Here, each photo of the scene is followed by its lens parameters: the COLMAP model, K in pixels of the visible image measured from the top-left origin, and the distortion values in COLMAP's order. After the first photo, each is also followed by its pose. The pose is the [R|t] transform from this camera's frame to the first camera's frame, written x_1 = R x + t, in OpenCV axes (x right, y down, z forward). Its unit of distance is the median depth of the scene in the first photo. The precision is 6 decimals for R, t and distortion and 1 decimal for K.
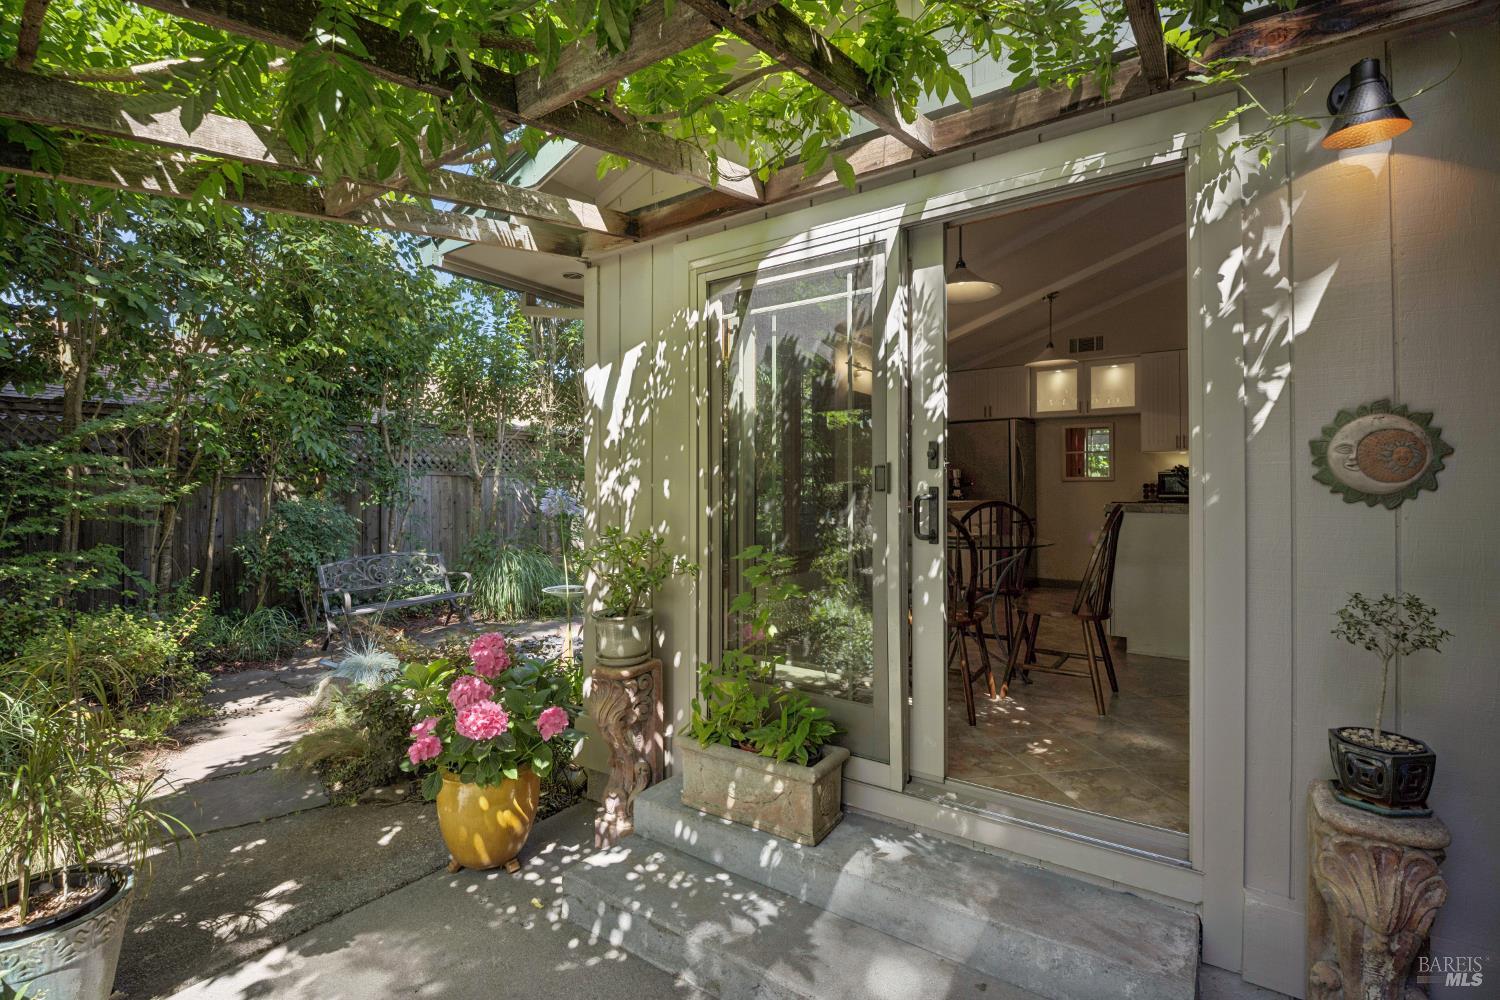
lens RADIAL K [[678.4, 0, 737.7], [0, 678.4, 492.2], [0, 0, 1]] dist [-0.003073, -0.000253]
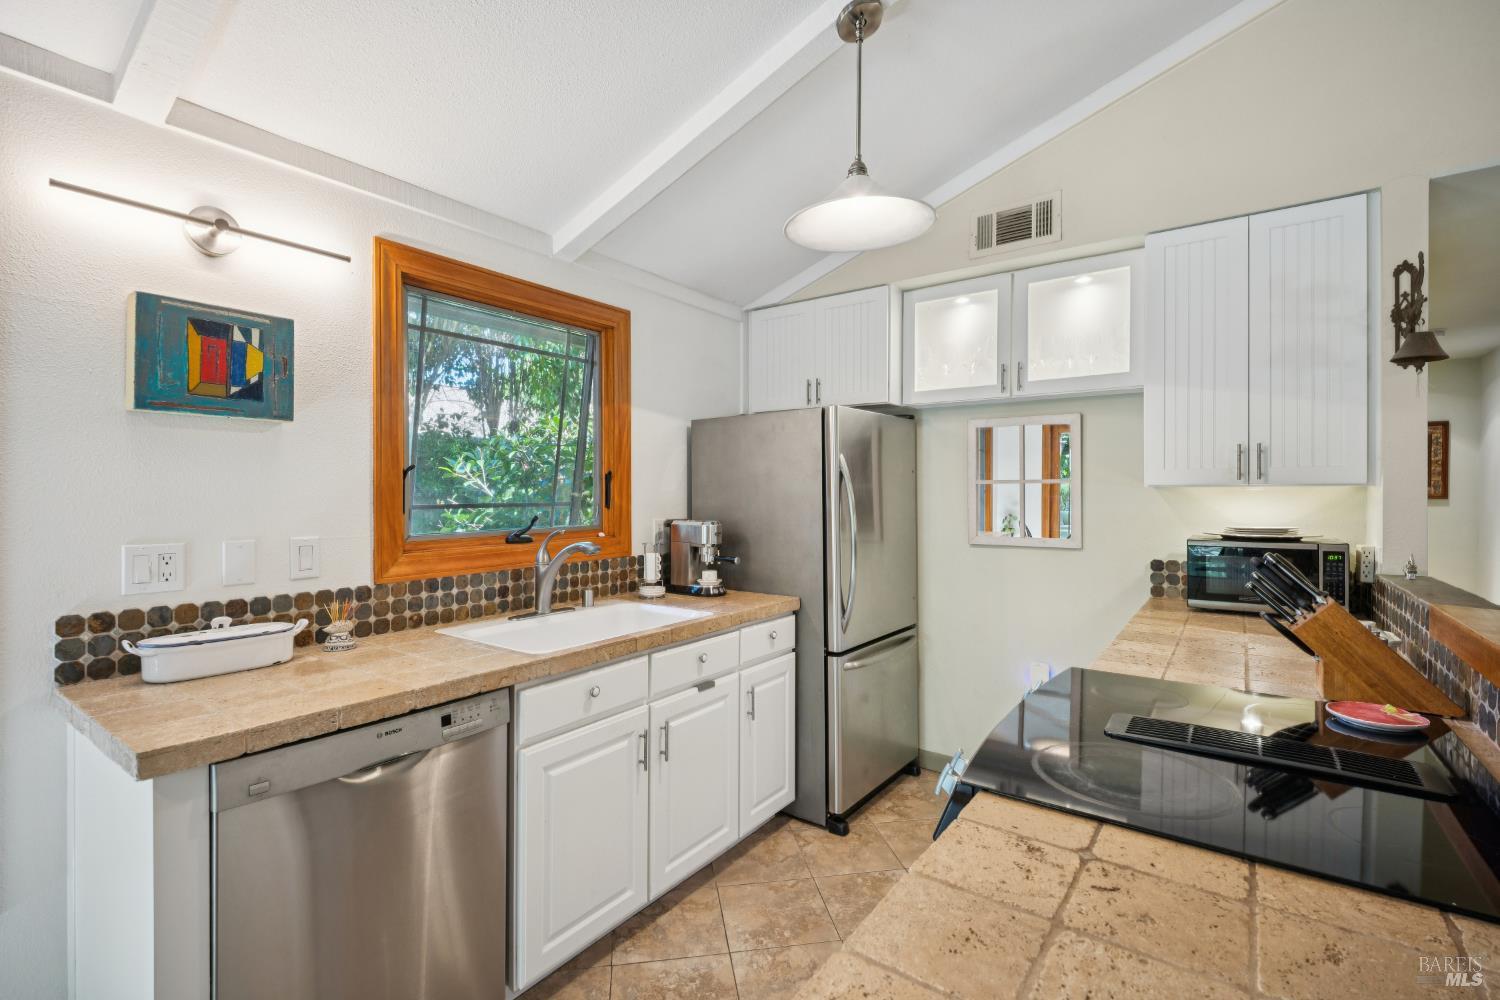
lens RADIAL K [[678.4, 0, 752.7], [0, 678.4, 493.8], [0, 0, 1]] dist [-0.003073, -0.000253]
pose [[0.999979, 0.004644, -0.004618, 0.302606], [-0.004634, 0.999987, 0.002070, -0.046133], [0.004627, -0.002049, 0.999987, 0.495675]]
